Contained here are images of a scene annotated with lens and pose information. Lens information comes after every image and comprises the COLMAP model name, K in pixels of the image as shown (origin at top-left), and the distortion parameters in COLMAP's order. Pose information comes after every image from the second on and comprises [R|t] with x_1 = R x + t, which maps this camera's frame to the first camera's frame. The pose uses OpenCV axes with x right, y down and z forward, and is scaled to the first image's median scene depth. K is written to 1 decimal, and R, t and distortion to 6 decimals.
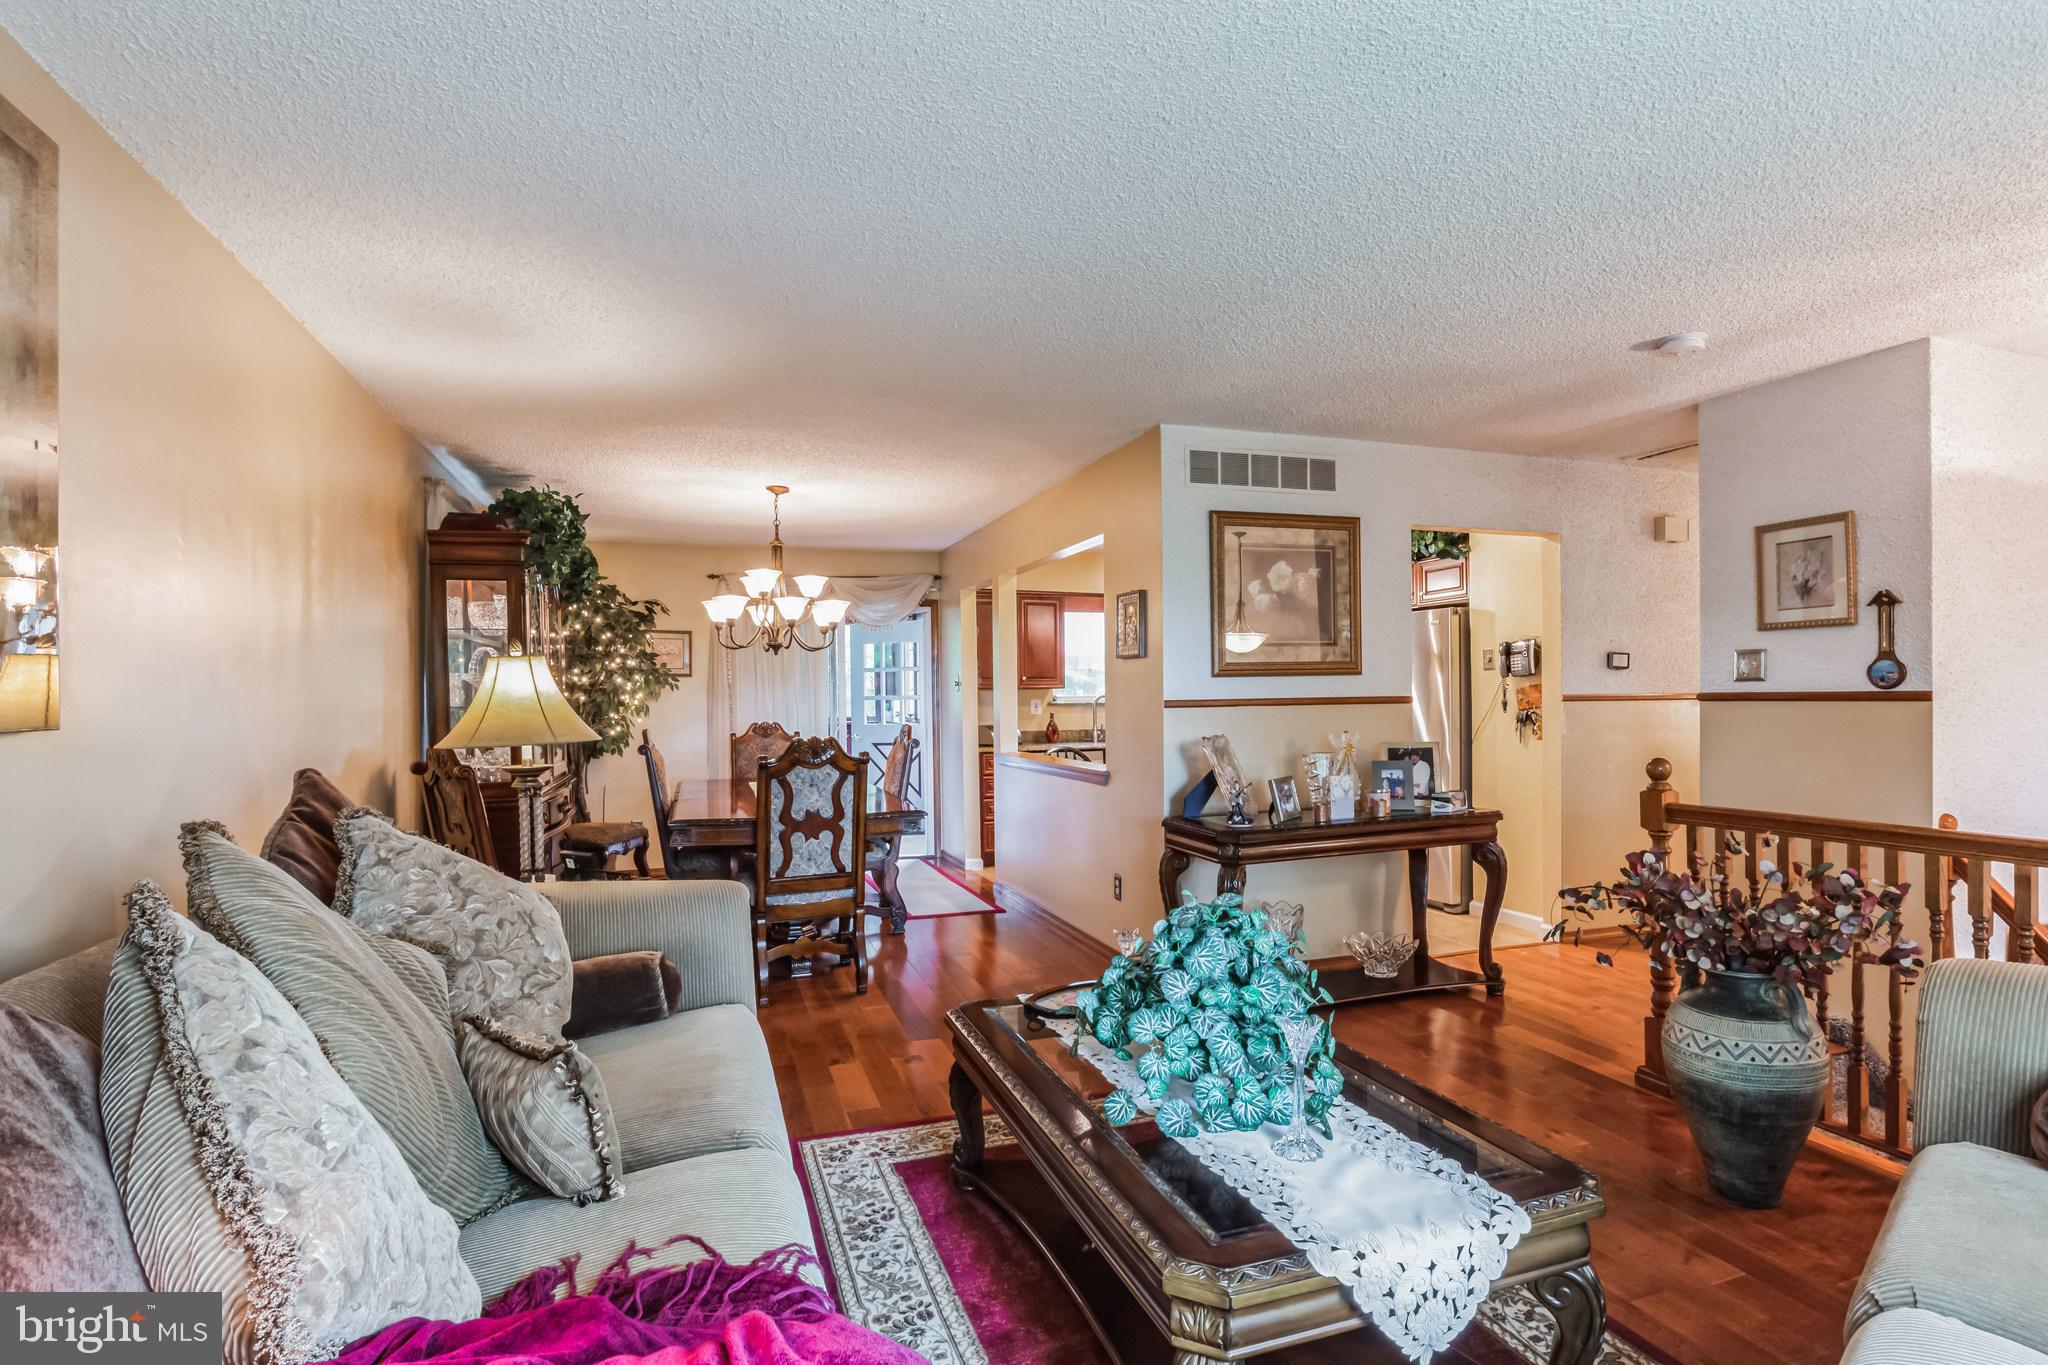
lens RADIAL K [[997.7, 0, 1022.9], [0, 997.7, 692.9], [0, 0, 1]] dist [-0.016785, -0.002199]
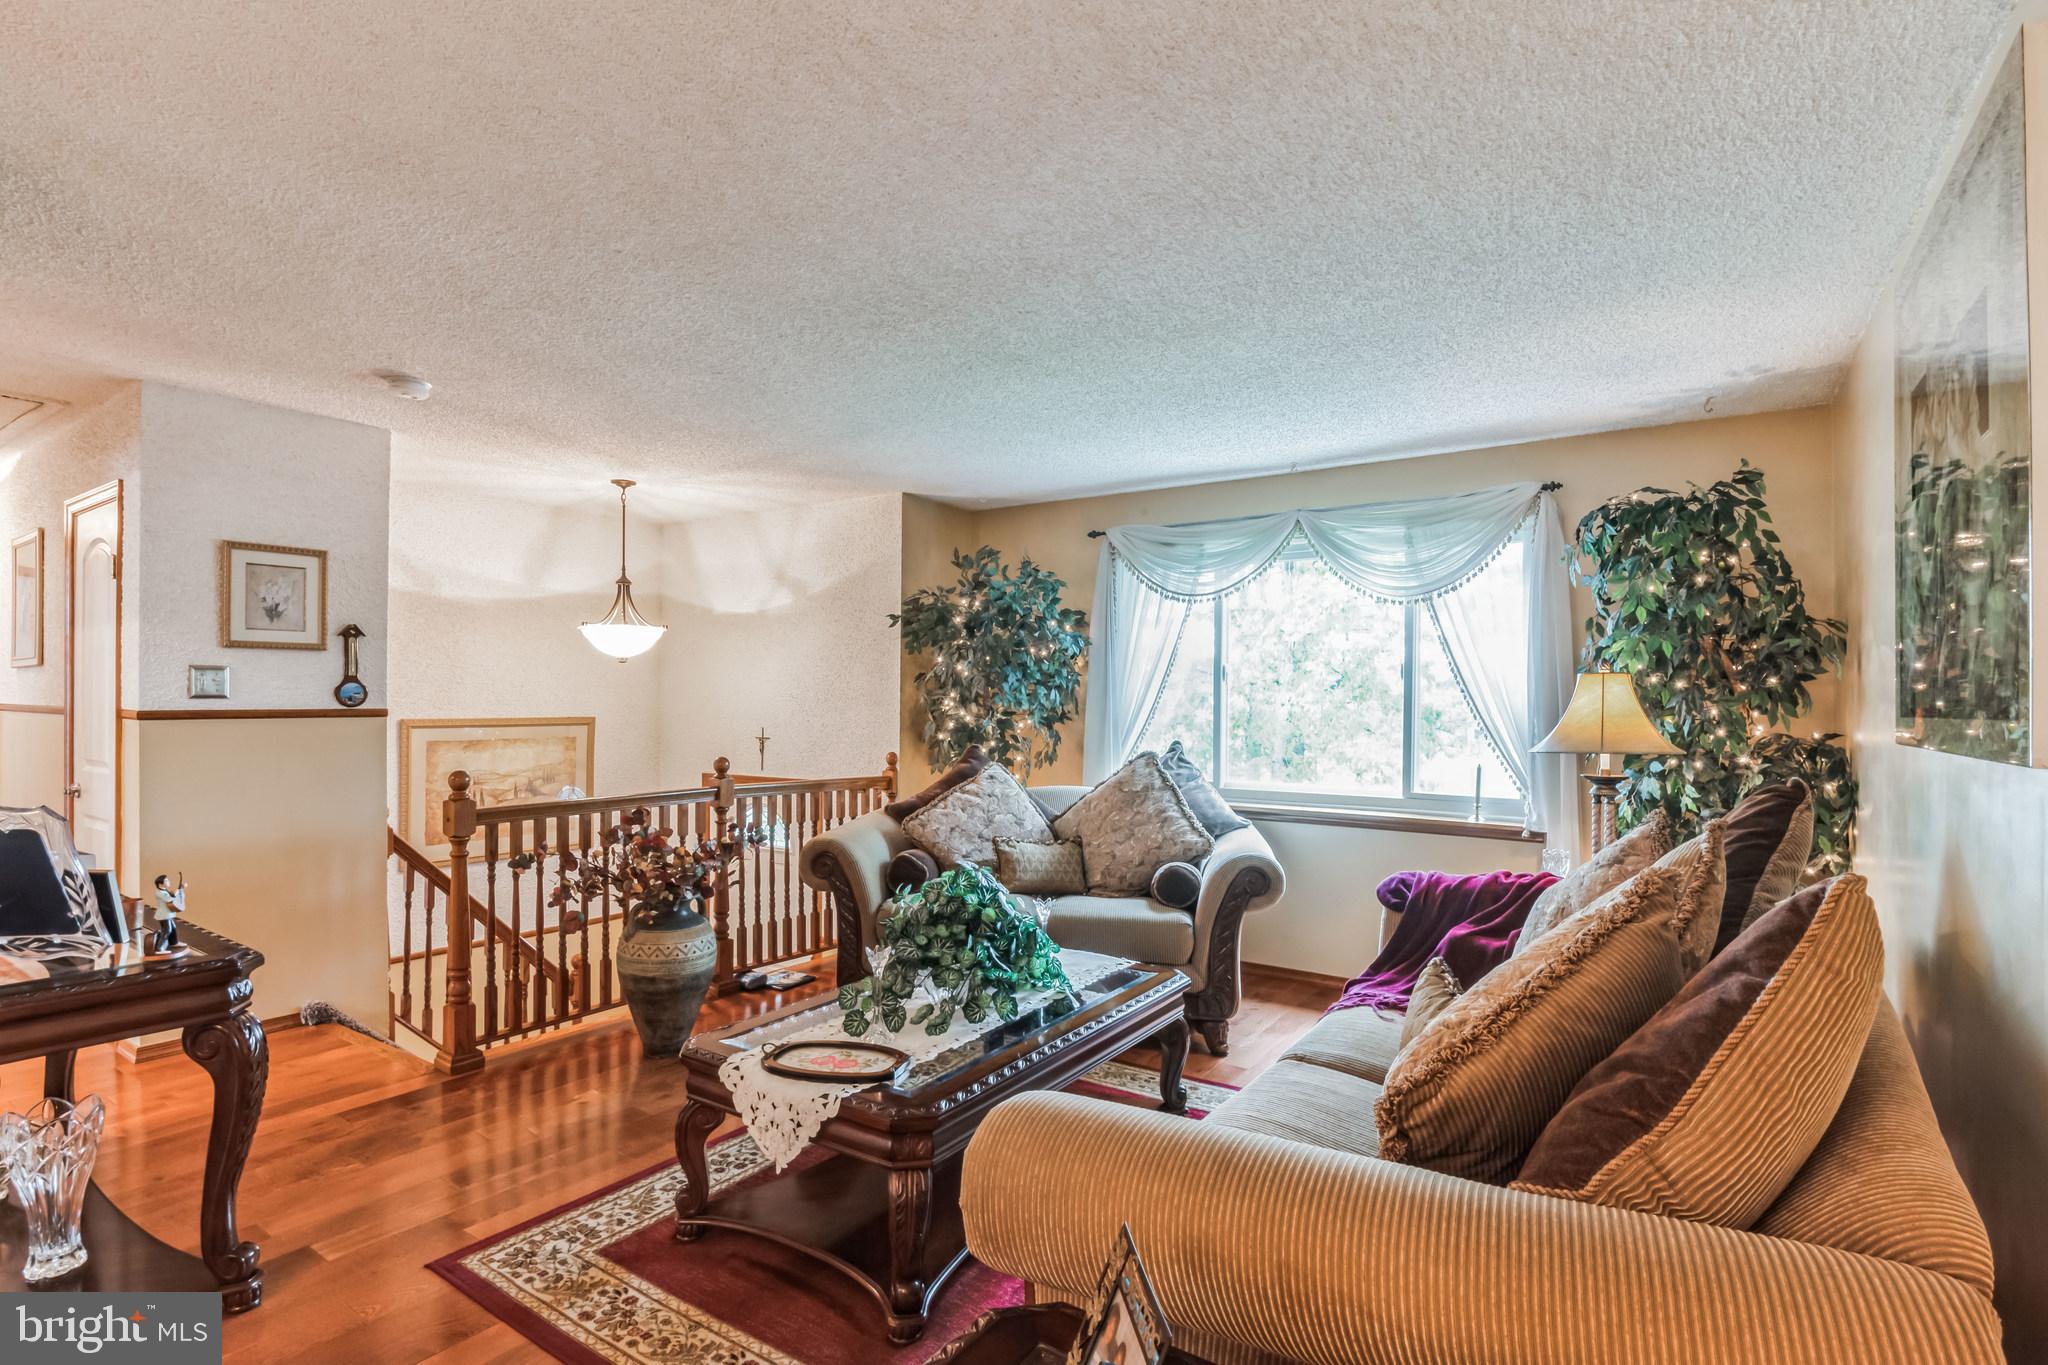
lens RADIAL K [[997.7, 0, 1019.6], [0, 997.7, 689.3], [0, 0, 1]] dist [-0.016785, -0.002199]
pose [[-0.605450, 0.014880, 0.795744, -0.543757], [0.001856, 0.999849, -0.017284, -0.003387], [-0.795881, -0.008987, -0.605386, 1.038783]]
